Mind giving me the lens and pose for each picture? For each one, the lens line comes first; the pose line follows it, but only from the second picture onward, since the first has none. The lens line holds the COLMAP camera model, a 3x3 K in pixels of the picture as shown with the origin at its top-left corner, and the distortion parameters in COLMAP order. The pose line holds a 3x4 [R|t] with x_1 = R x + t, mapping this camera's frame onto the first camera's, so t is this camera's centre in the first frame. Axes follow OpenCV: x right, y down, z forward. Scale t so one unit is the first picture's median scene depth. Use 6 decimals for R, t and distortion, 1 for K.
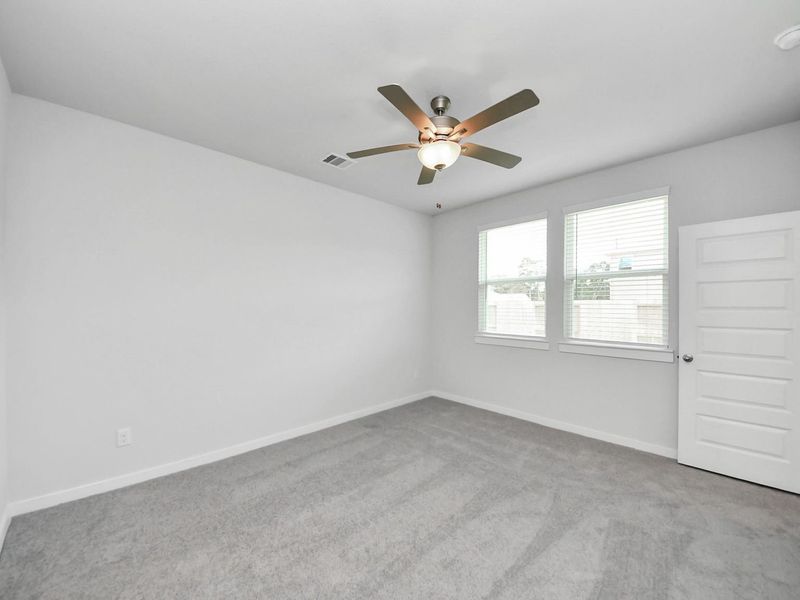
lens RADIAL K [[326.3, 0, 391.1], [0, 326.3, 304.5], [0, 0, 1]] dist [0.015197, -0.001982]
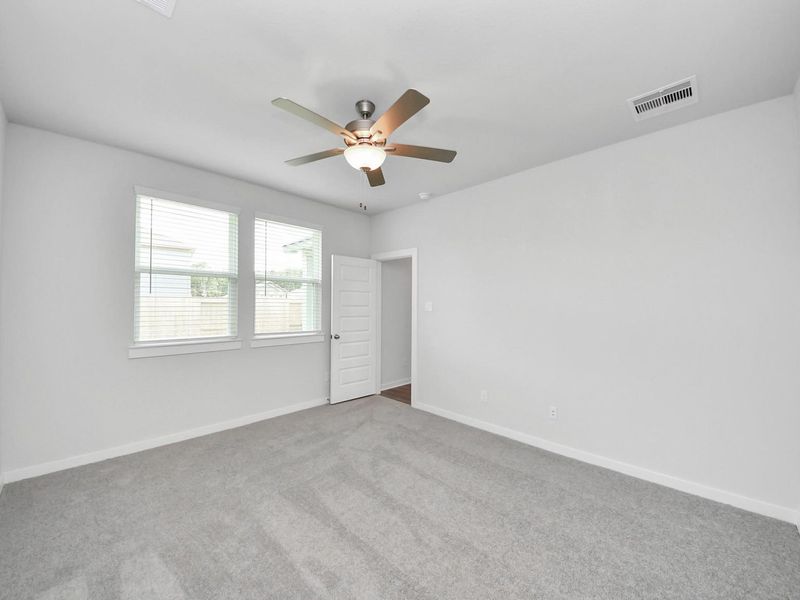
lens RADIAL K [[326.3, 0, 399.6], [0, 326.3, 302.4], [0, 0, 1]] dist [0.015197, -0.001982]
pose [[-0.055098, 0.010123, 0.998430, -0.510442], [-0.009609, 0.999897, -0.010668, 0.006070], [-0.998435, -0.010182, -0.054995, 0.555208]]
